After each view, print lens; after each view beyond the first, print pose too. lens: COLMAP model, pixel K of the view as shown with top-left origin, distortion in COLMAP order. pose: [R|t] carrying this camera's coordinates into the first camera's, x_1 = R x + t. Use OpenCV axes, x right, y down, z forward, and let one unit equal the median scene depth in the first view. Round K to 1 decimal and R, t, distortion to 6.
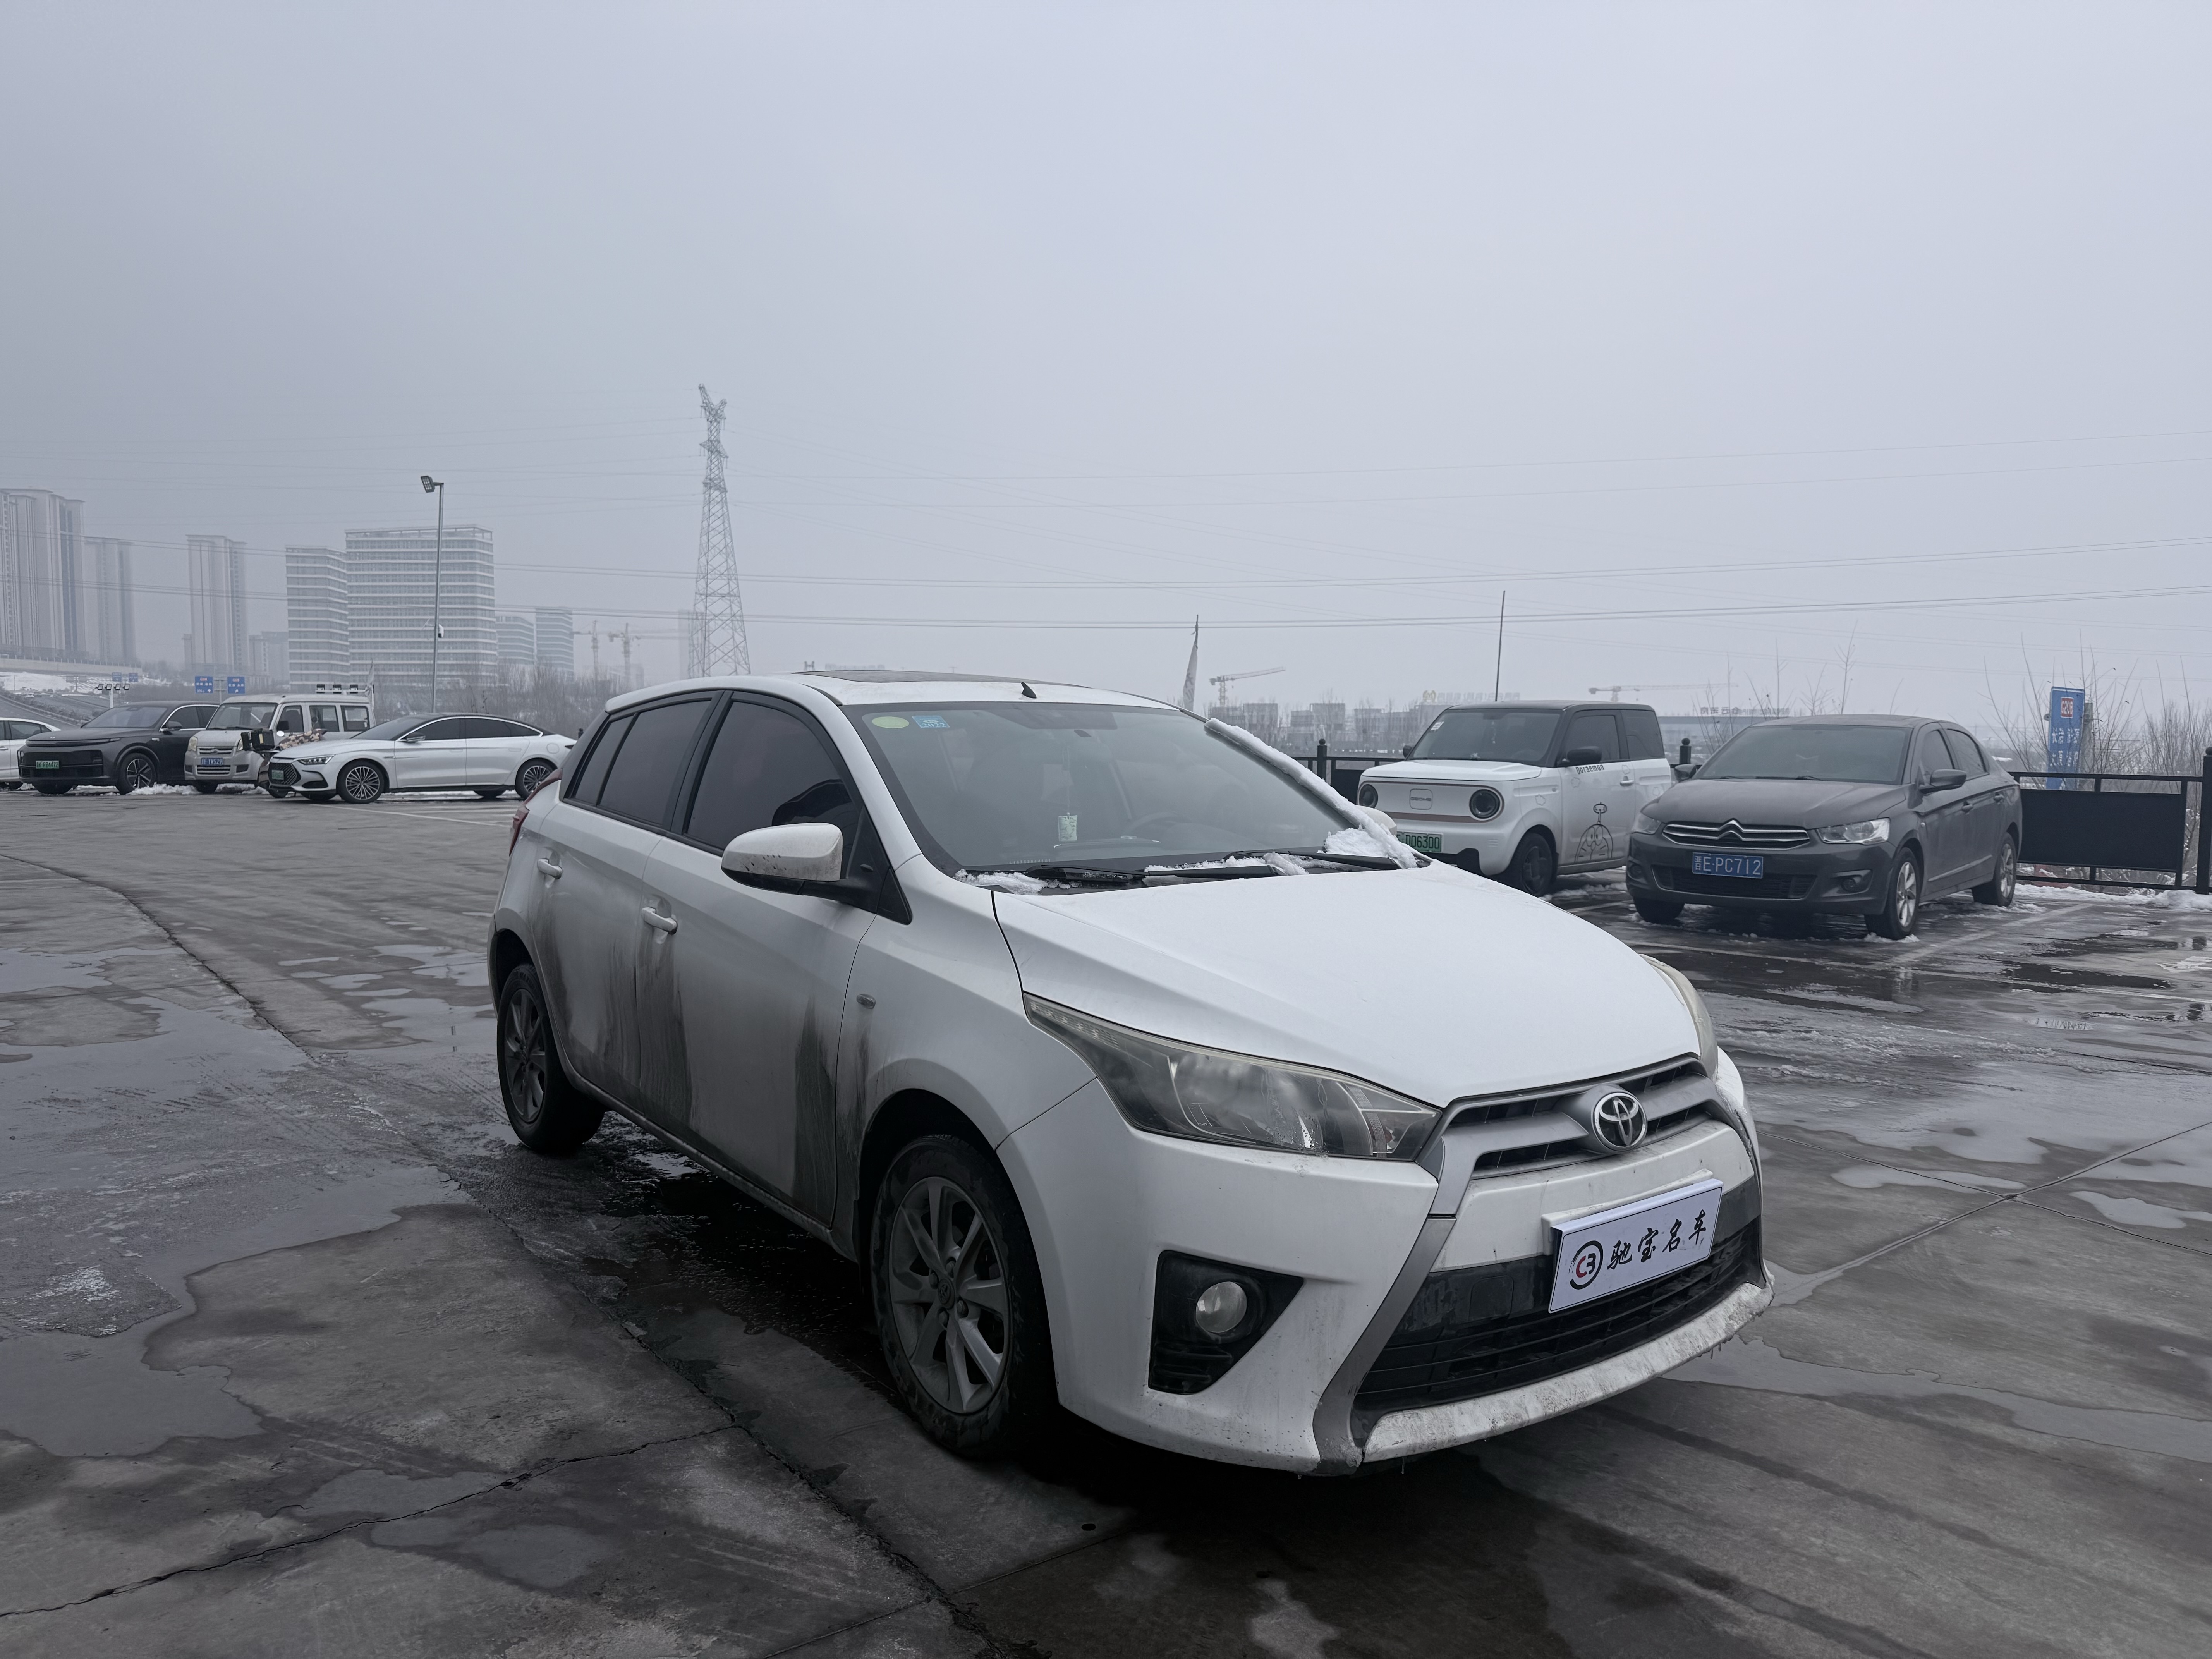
lens RADIAL K [[1543.1, 0, 1115.2], [0, 1543.1, 849.5], [0, 0, 1]] dist [0.083067, -0.101063]
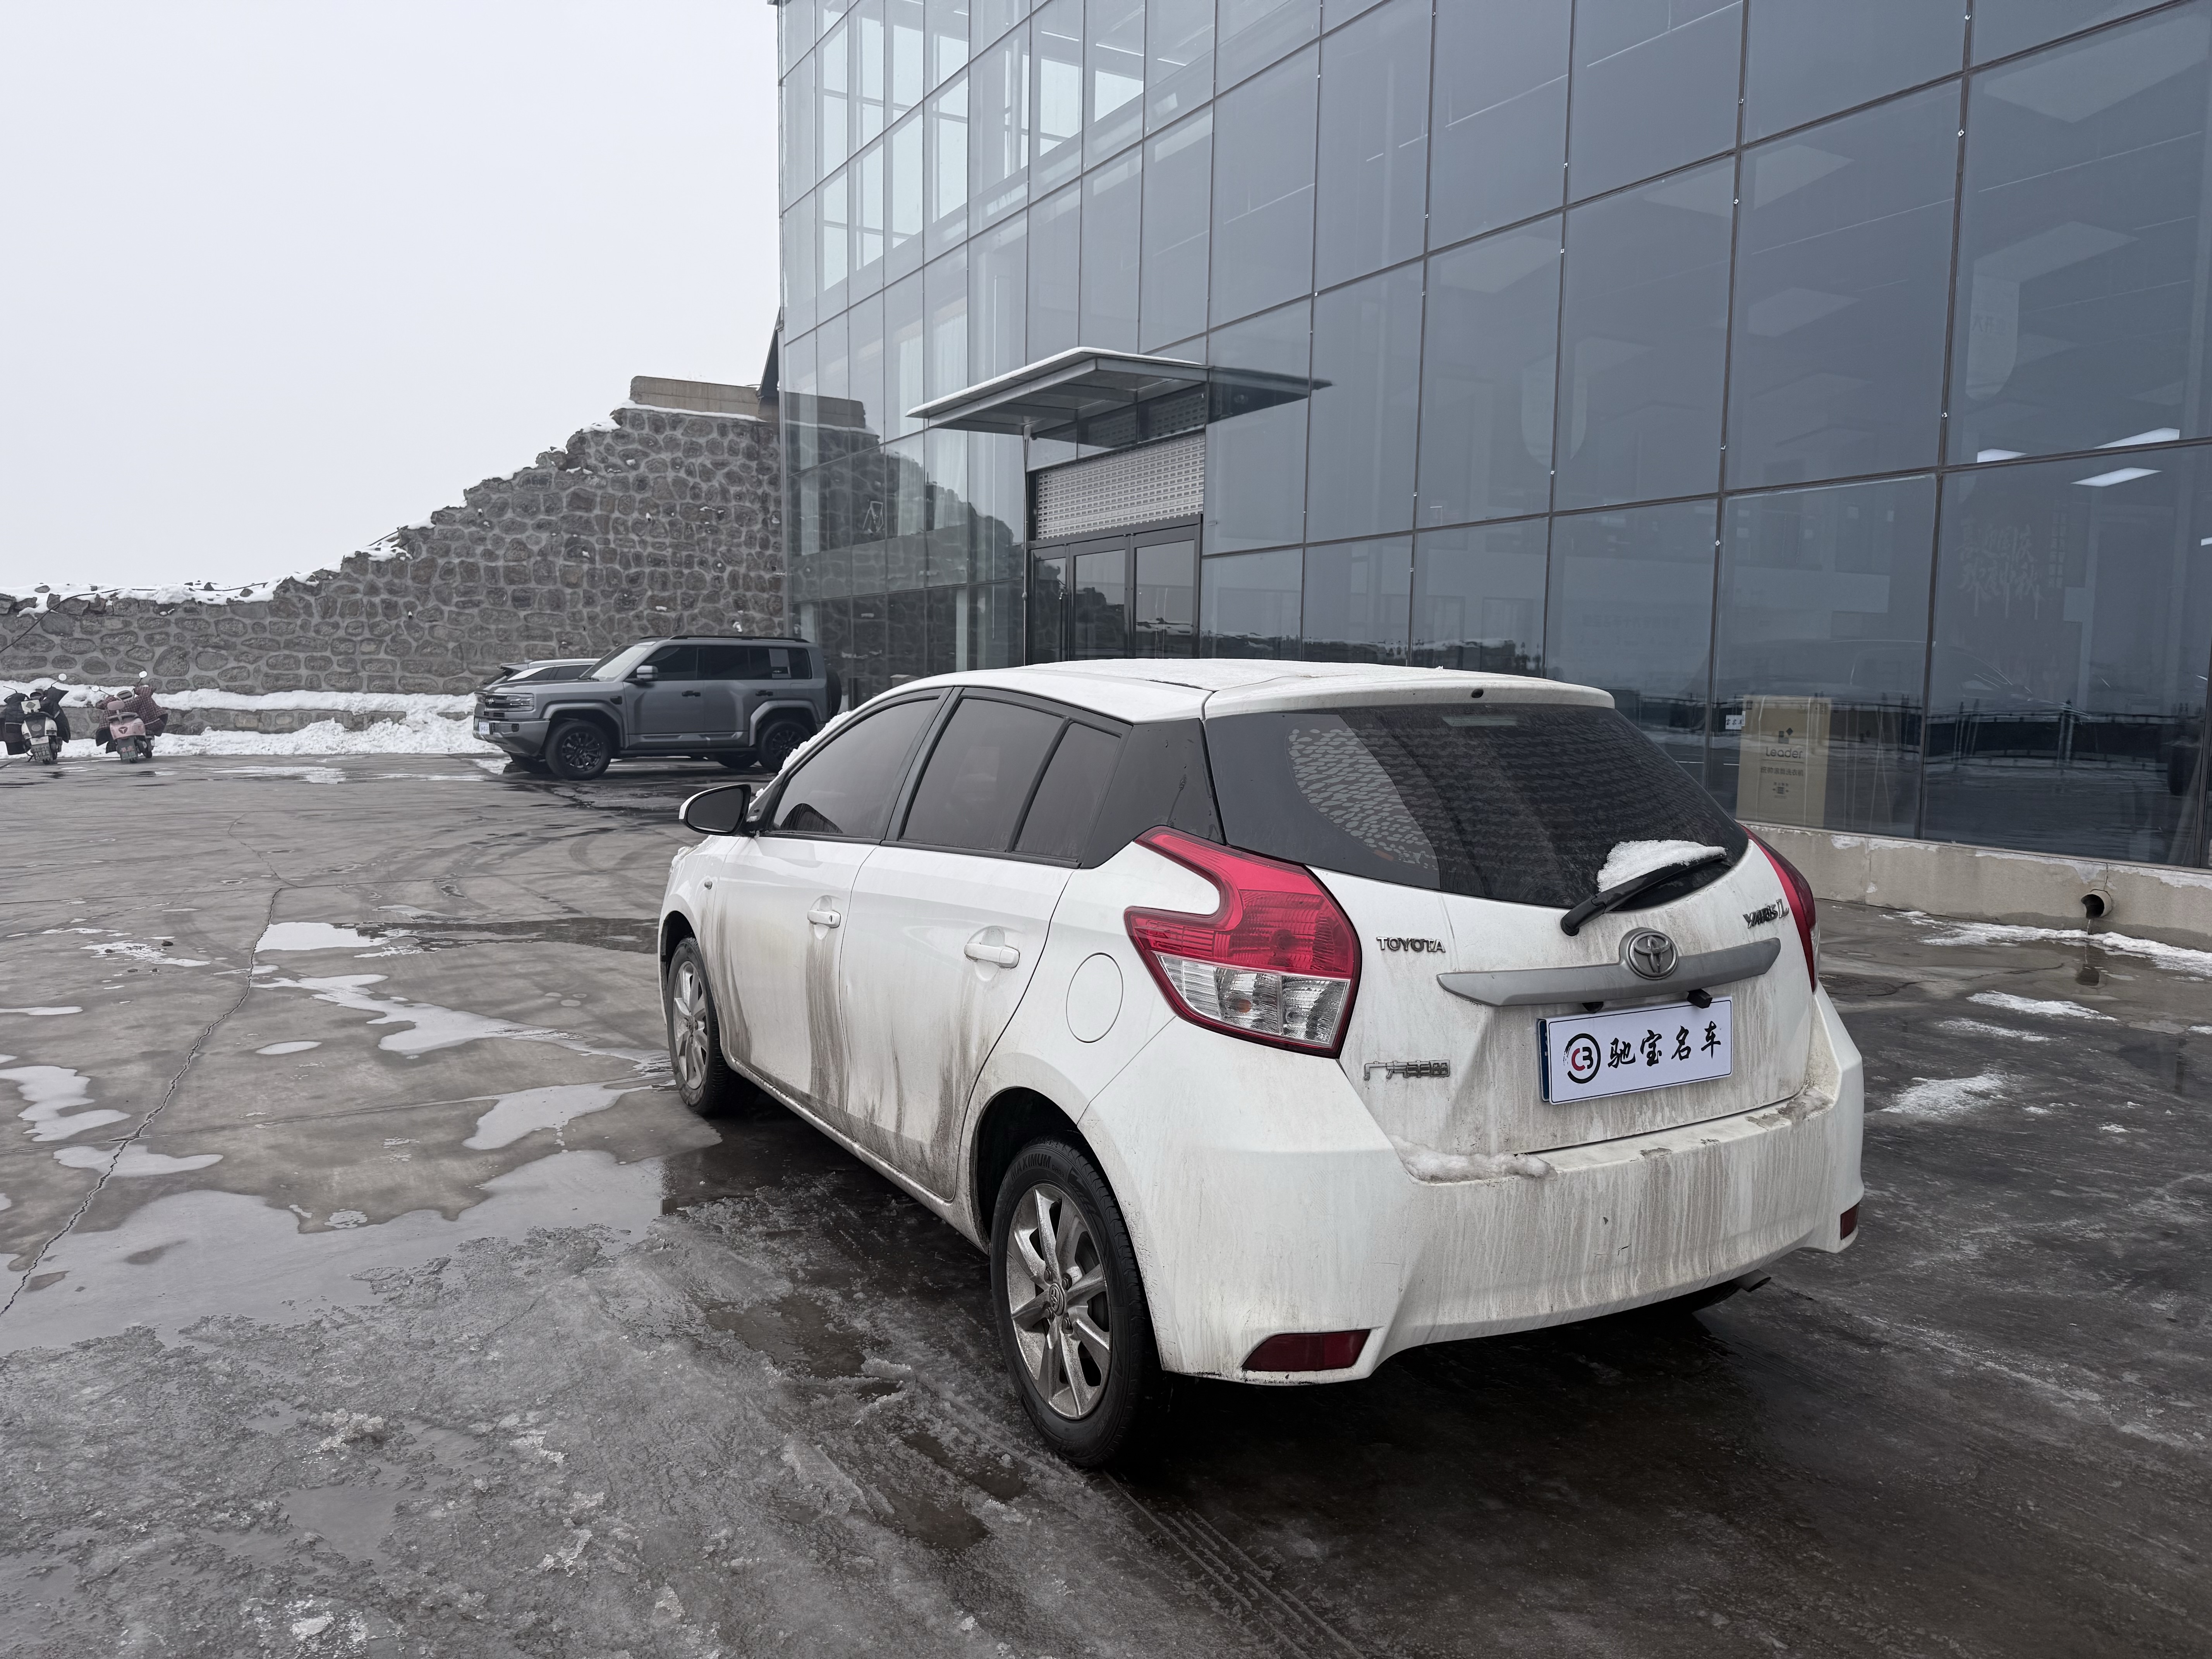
lens RADIAL K [[1543.1, 0, 1085.1], [0, 1543.1, 866.0], [0, 0, 1]] dist [0.083067, -0.101063]
pose [[-0.990860, -0.029067, 0.131728, -0.280809], [-0.002846, 0.980797, 0.195012, -0.224852], [-0.134867, 0.192855, -0.971915, 2.498529]]
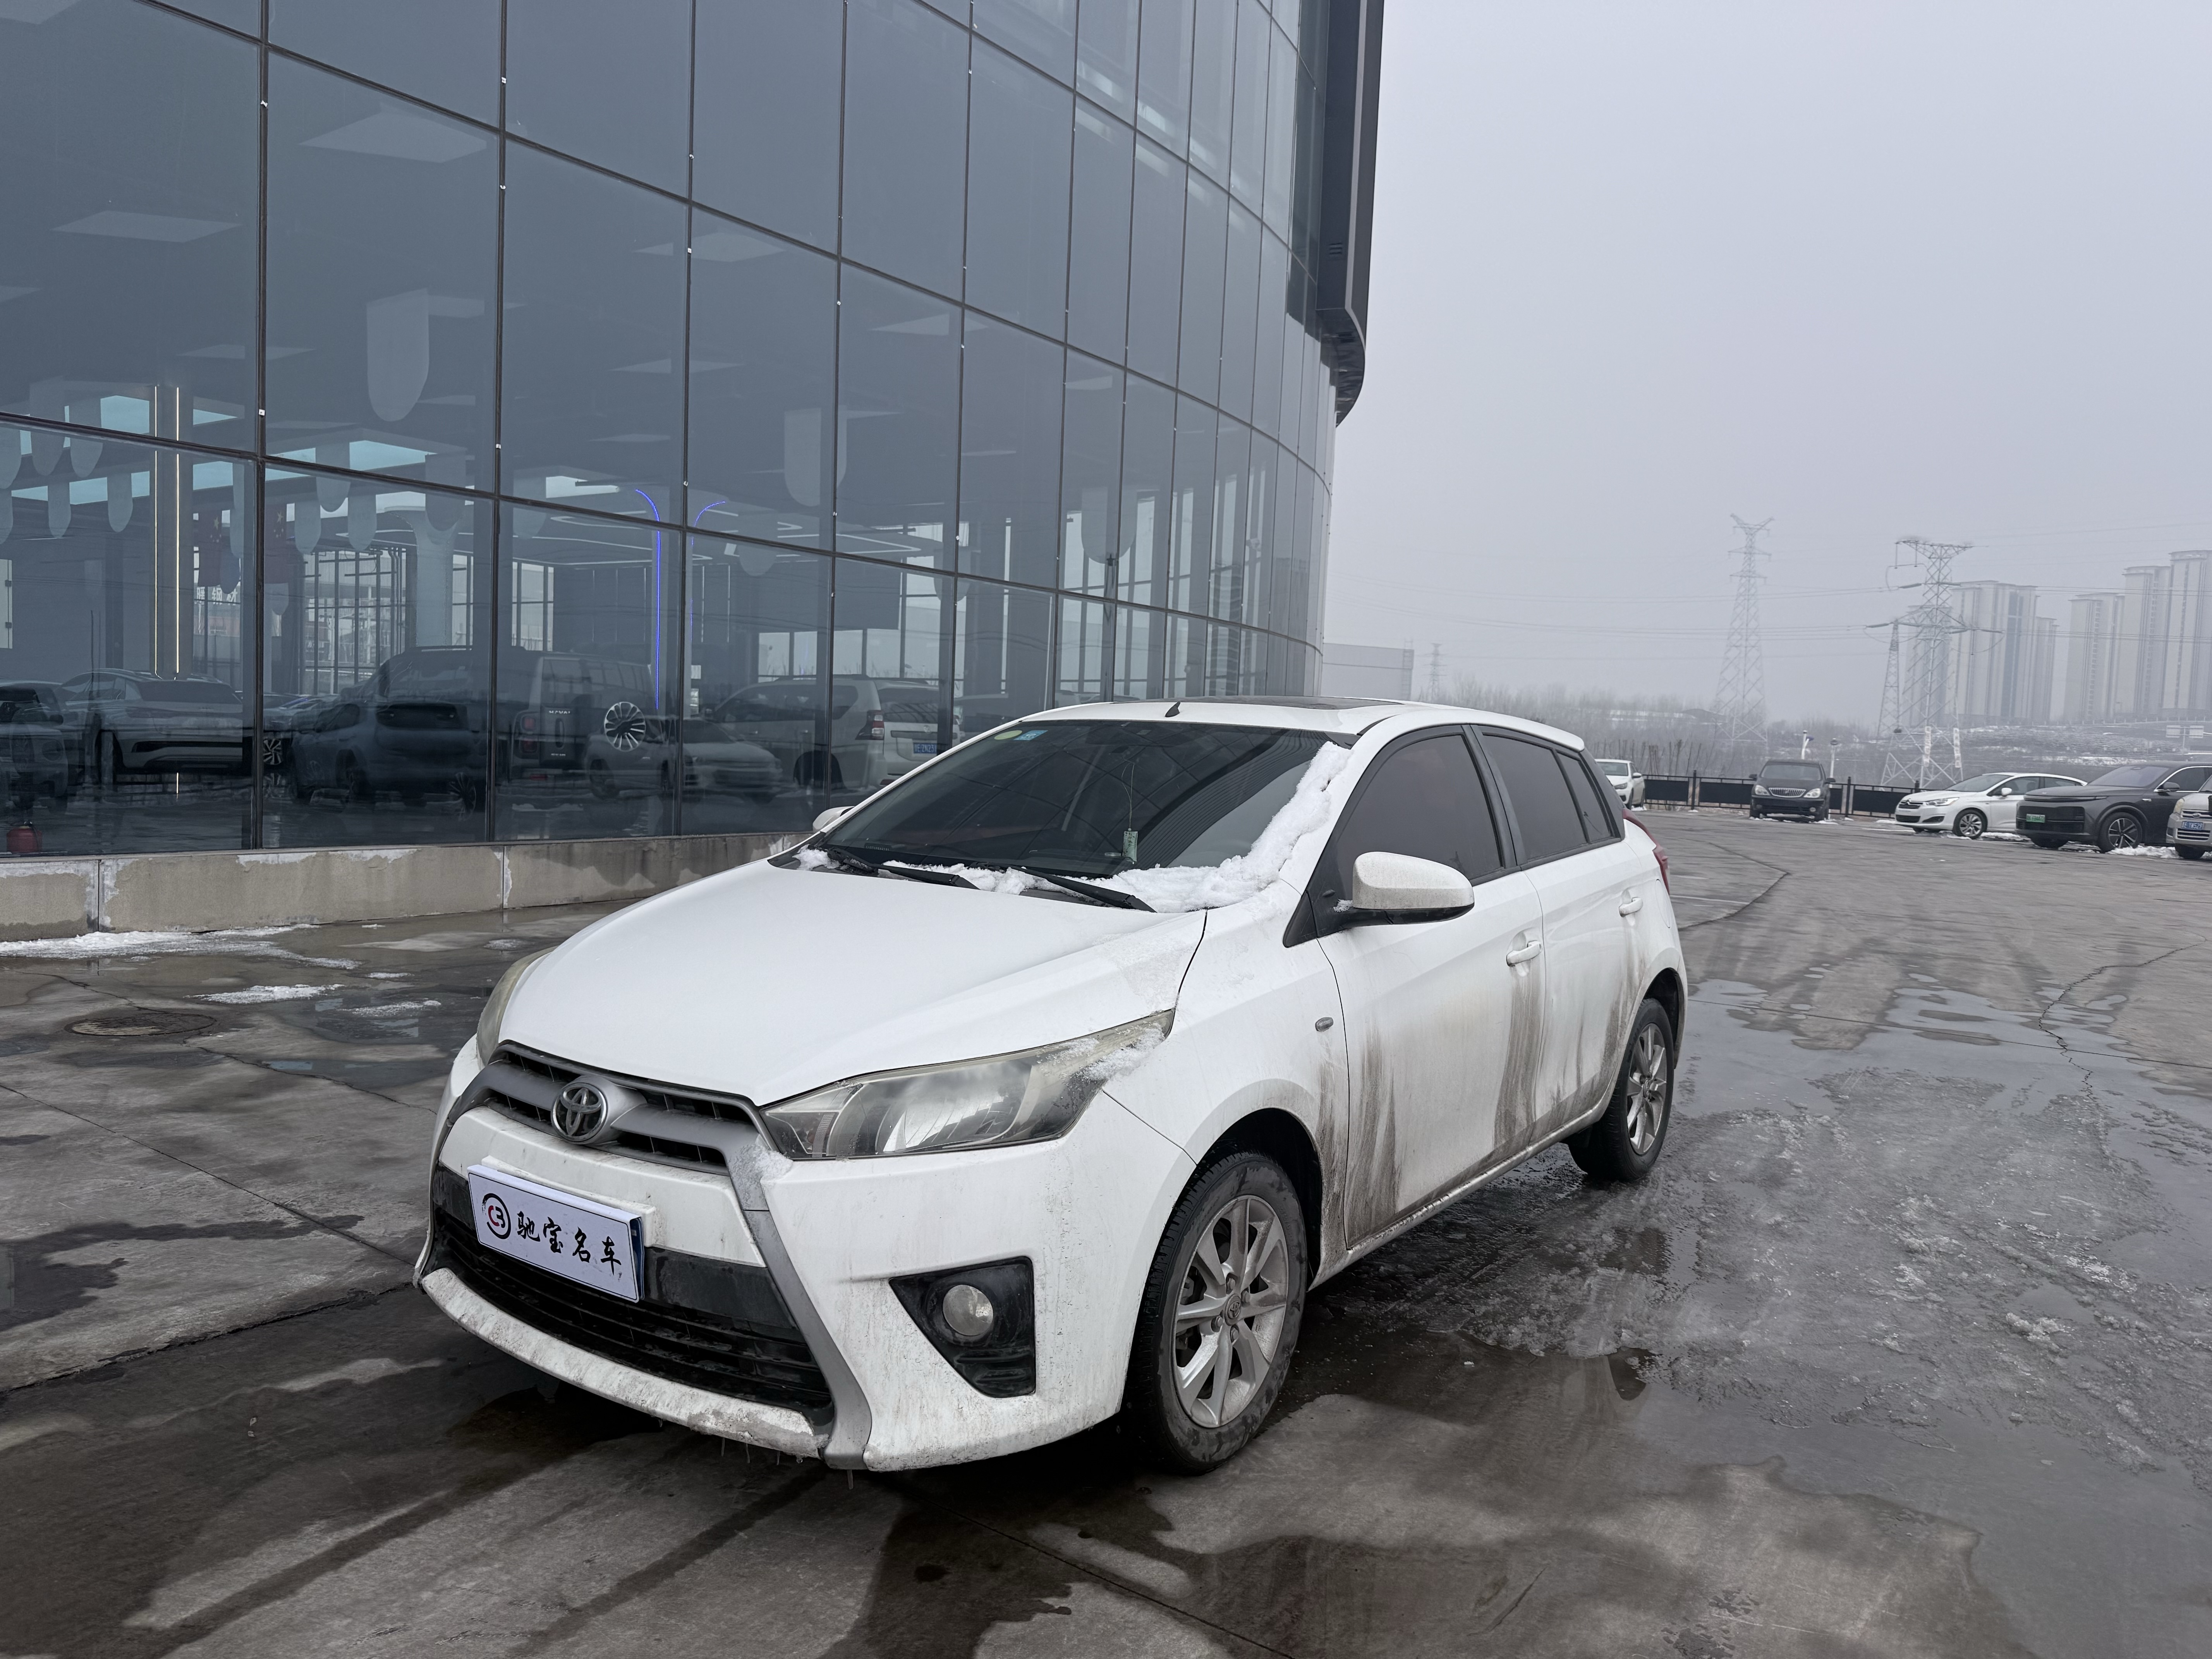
lens RADIAL K [[1543.1, 0, 1103.3], [0, 1543.1, 829.9], [0, 0, 1]] dist [0.083067, -0.101063]
pose [[0.301336, 0.064259, -0.951350, 1.065615], [-0.114865, 0.992907, 0.030683, -0.059805], [0.946574, 0.100031, 0.306580, 0.768064]]
